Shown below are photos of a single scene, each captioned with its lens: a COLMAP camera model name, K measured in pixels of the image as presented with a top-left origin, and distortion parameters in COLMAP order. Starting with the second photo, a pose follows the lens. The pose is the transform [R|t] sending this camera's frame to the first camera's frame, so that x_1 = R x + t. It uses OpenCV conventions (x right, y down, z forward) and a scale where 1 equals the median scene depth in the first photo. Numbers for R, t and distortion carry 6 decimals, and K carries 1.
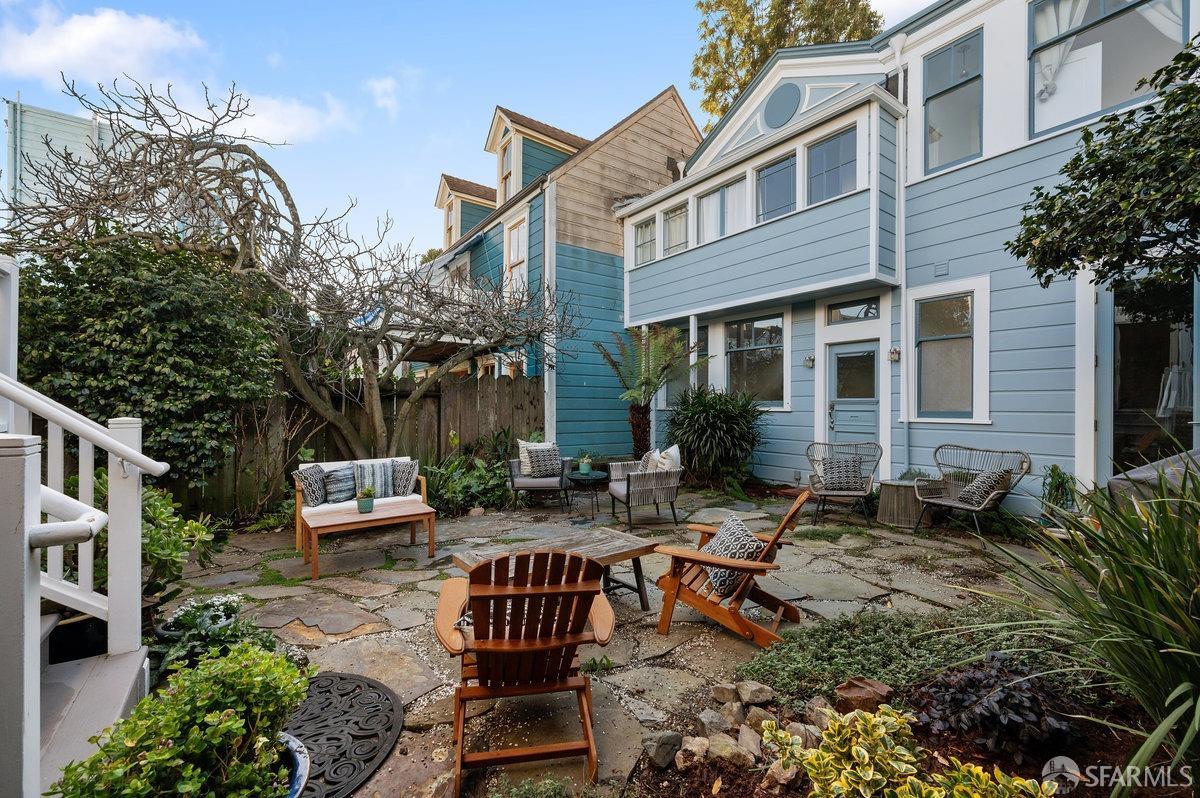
lens RADIAL K [[498.7, 0, 605.0], [0, 498.7, 408.0], [0, 0, 1]] dist [-0.000524, -0.000253]
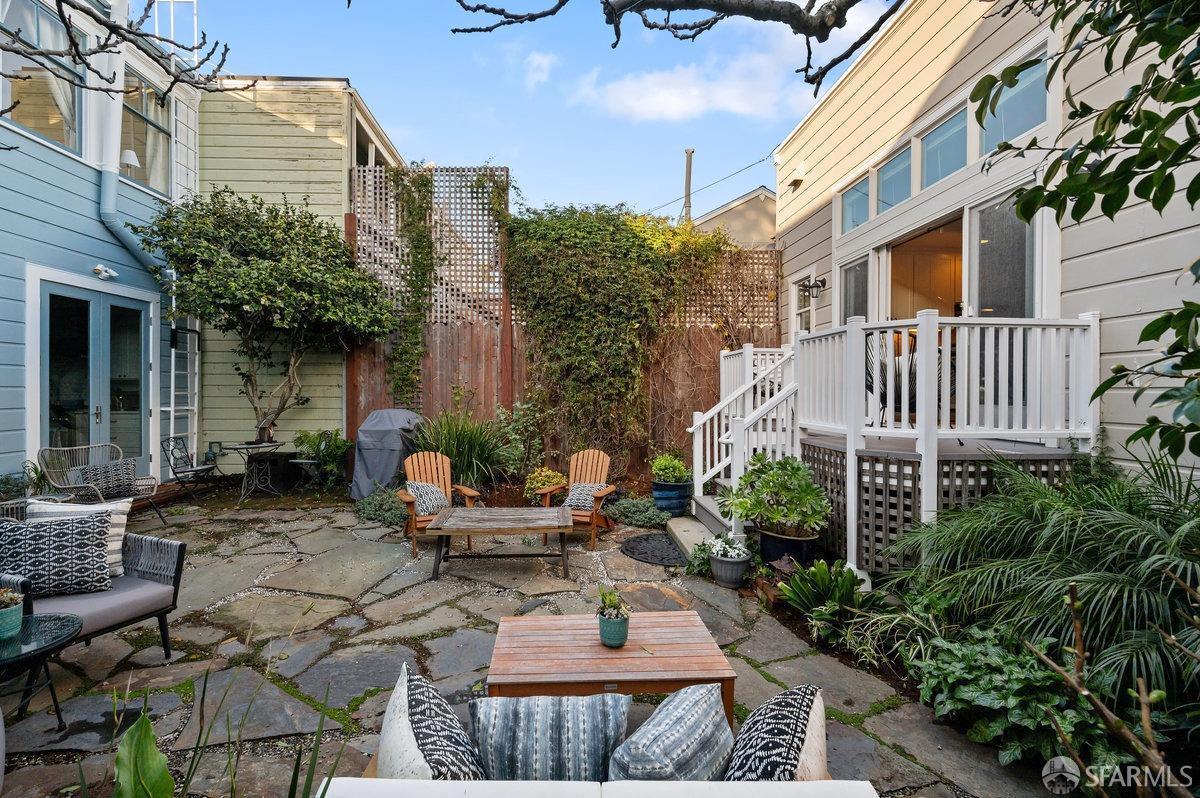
lens RADIAL K [[515.3, 0, 594.6], [0, 515.3, 397.0], [0, 0, 1]] dist [-0.000837, -0.000426]
pose [[-0.840563, -0.014744, 0.541513, -0.420517], [-0.006635, 0.999835, 0.016924, -0.026780], [-0.541673, 0.010633, -0.840522, 0.821438]]
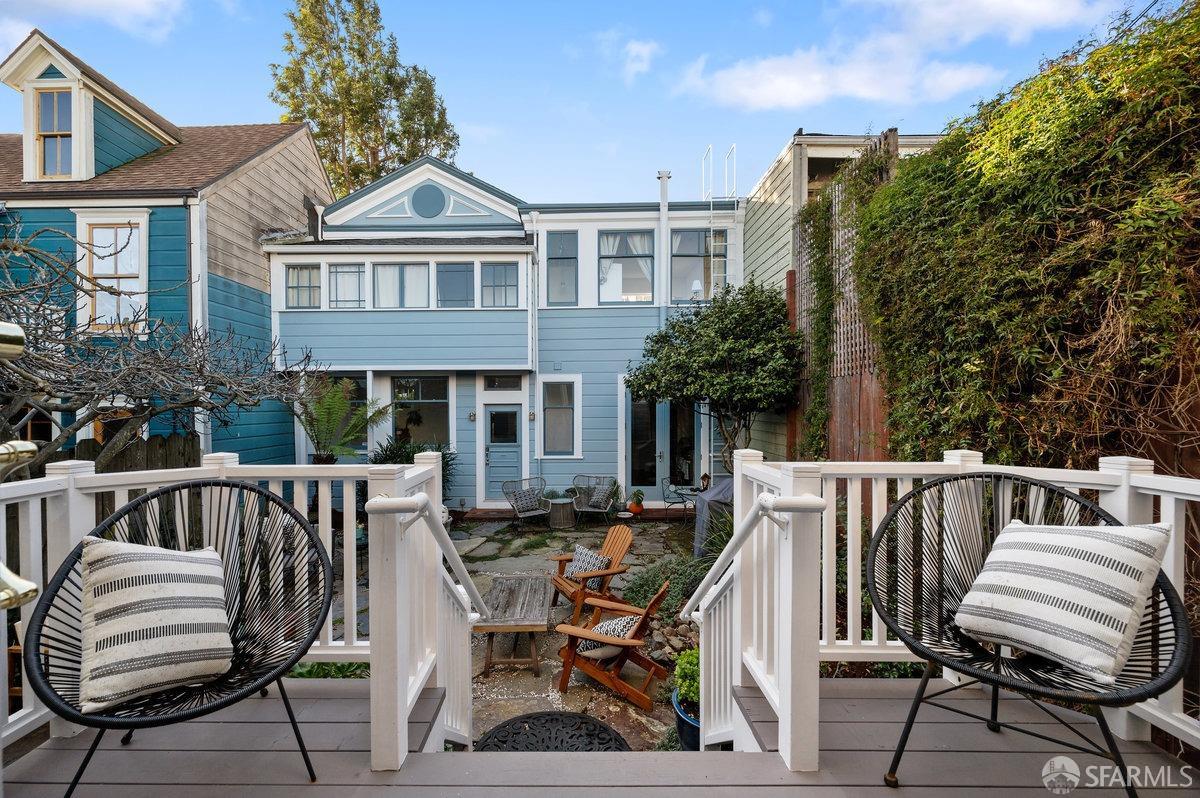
lens RADIAL K [[484.1, 0, 569.8], [0, 484.1, 411.6], [0, 0, 1]] dist [0.000301, 0.000363]
pose [[0.596573, -0.015316, 0.802413, -0.459370], [0.008104, 0.999882, 0.013060, -0.114419], [-0.802518, -0.001288, 0.596627, 0.008680]]
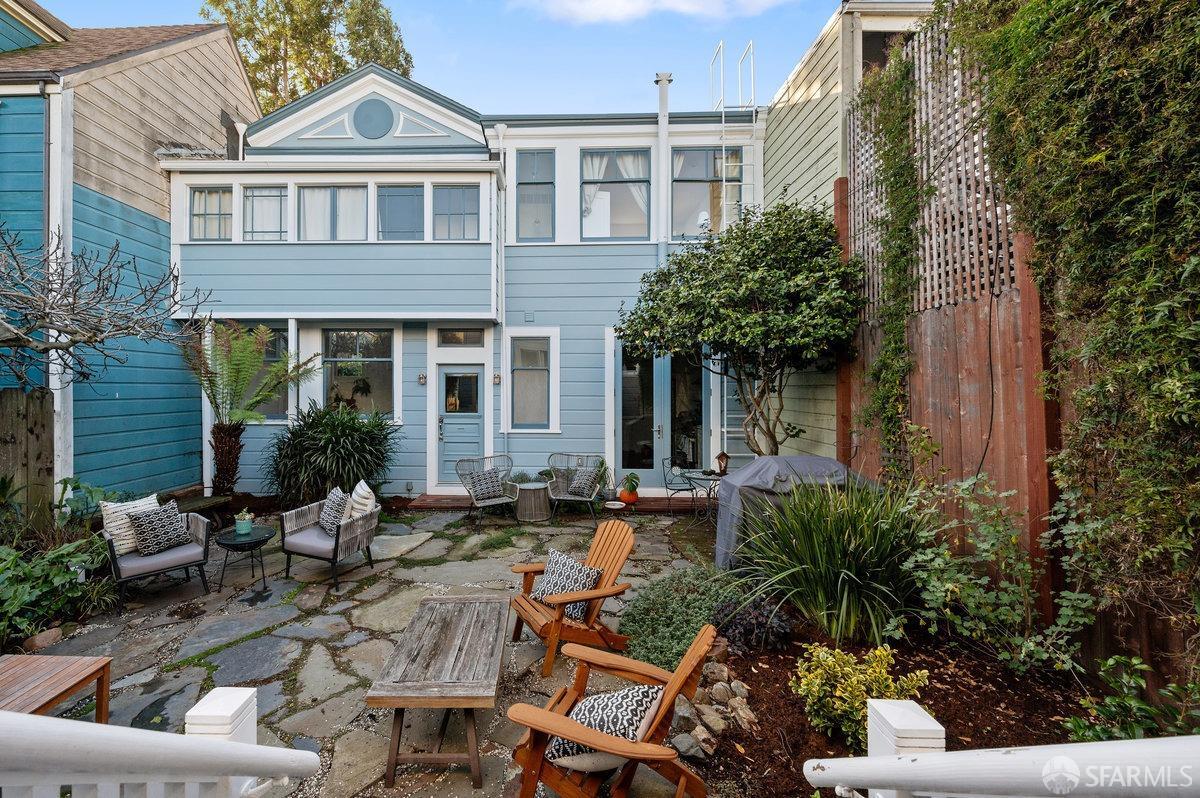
lens RADIAL K [[511.5, 0, 539.5], [0, 511.5, 385.9], [0, 0, 1]] dist [-0.000993, -0.000663]
pose [[0.607543, 0.000926, 0.794286, -0.299127], [0.001791, 0.999995, -0.002536, -0.071326], [-0.794285, 0.002963, 0.607538, 0.121615]]
